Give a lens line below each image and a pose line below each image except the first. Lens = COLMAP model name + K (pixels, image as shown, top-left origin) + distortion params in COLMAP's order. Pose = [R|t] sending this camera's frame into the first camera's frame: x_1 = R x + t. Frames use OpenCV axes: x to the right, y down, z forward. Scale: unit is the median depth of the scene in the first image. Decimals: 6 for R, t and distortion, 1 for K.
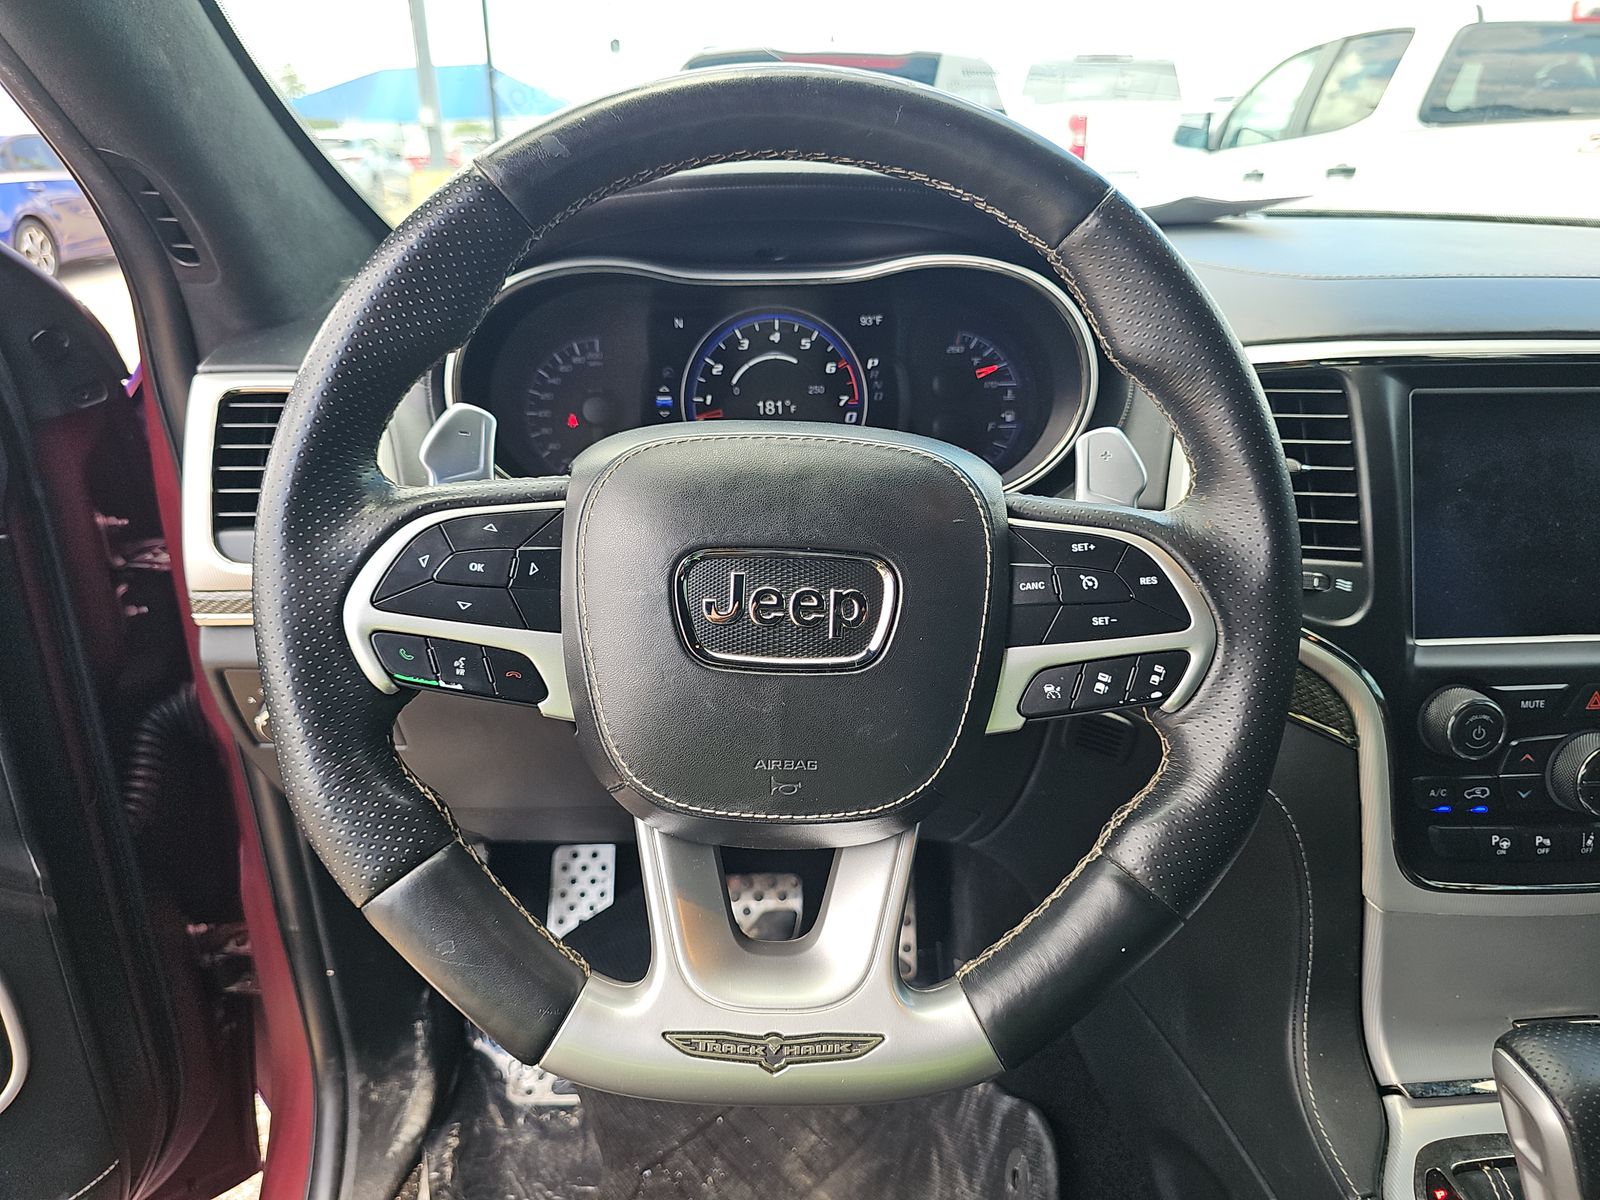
lens RADIAL K [[1083.4, 0, 801.1], [0, 1083.4, 586.1], [0, 0, 1]] dist [0.005747, -0.016292]
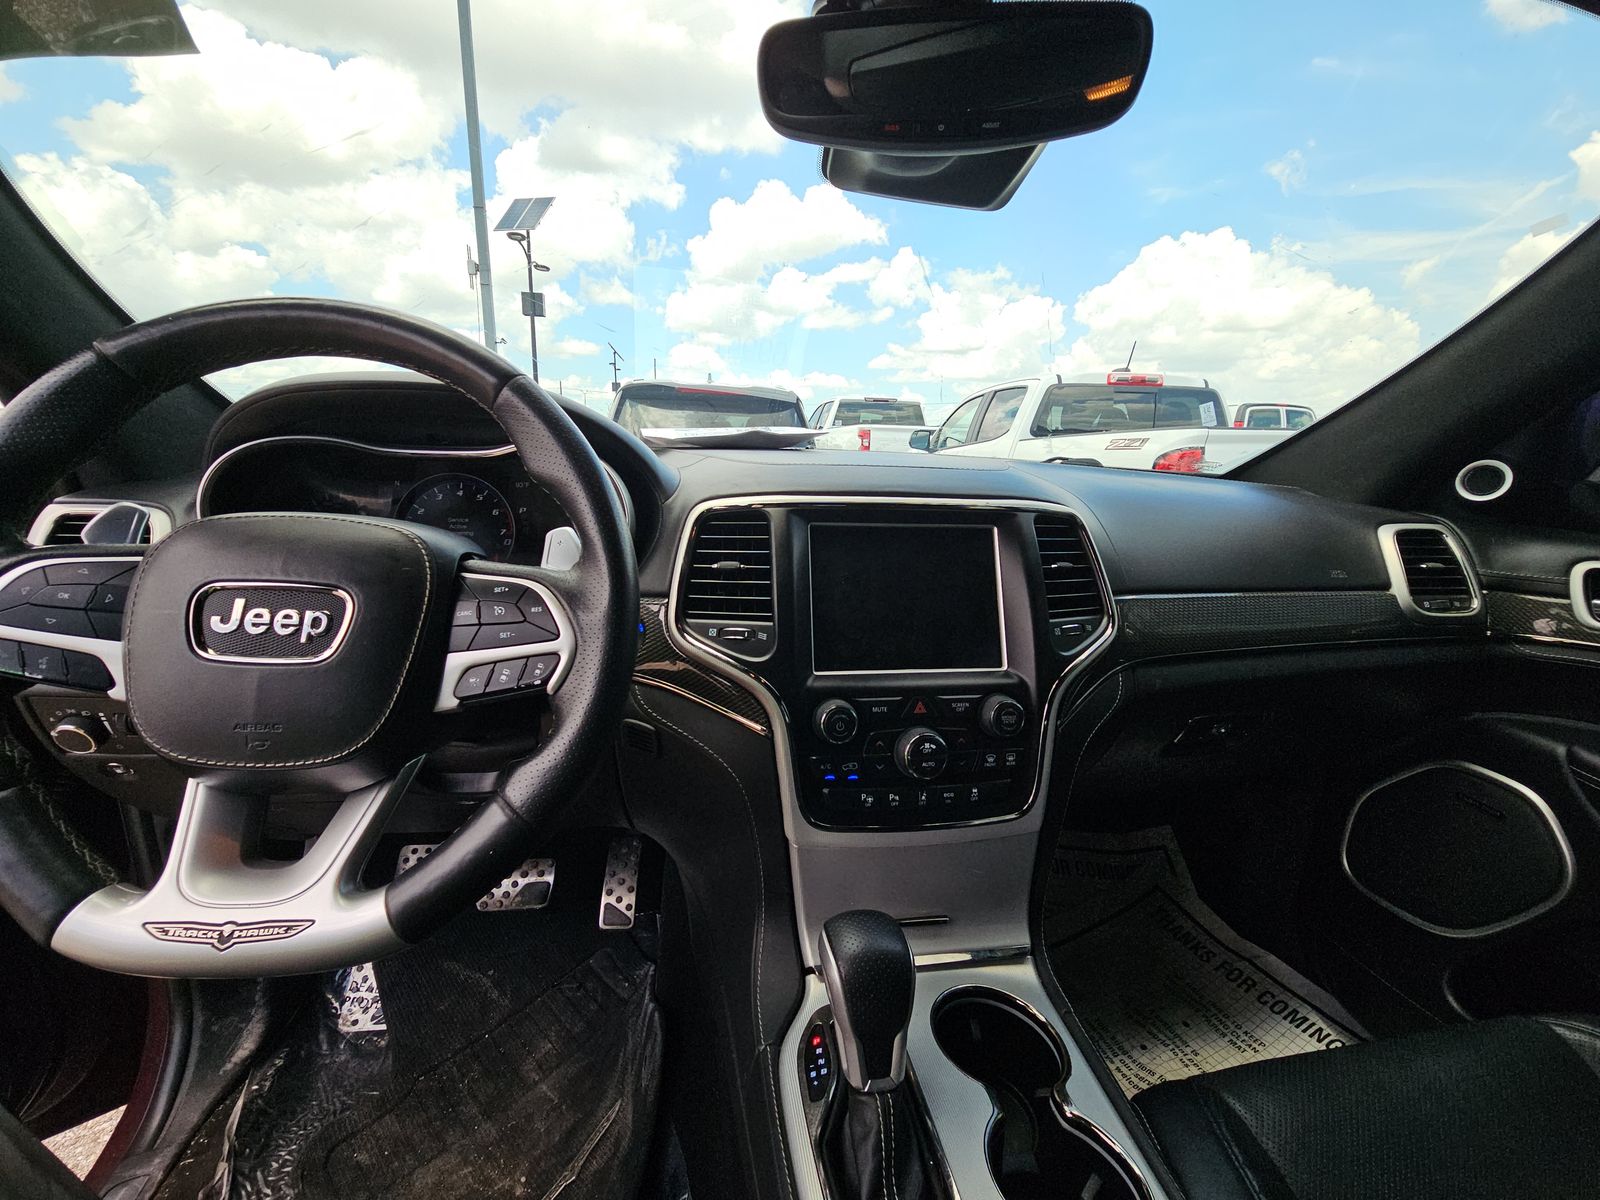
lens RADIAL K [[649.0, 0, 808.5], [0, 649.0, 600.9], [0, 0, 1]] dist [-0.003412, -0.002364]
pose [[0.994694, 0.010421, 0.102352, 0.458671], [0.005986, 0.987308, -0.158707, 0.100121], [-0.102706, 0.158478, 0.982006, 0.023386]]
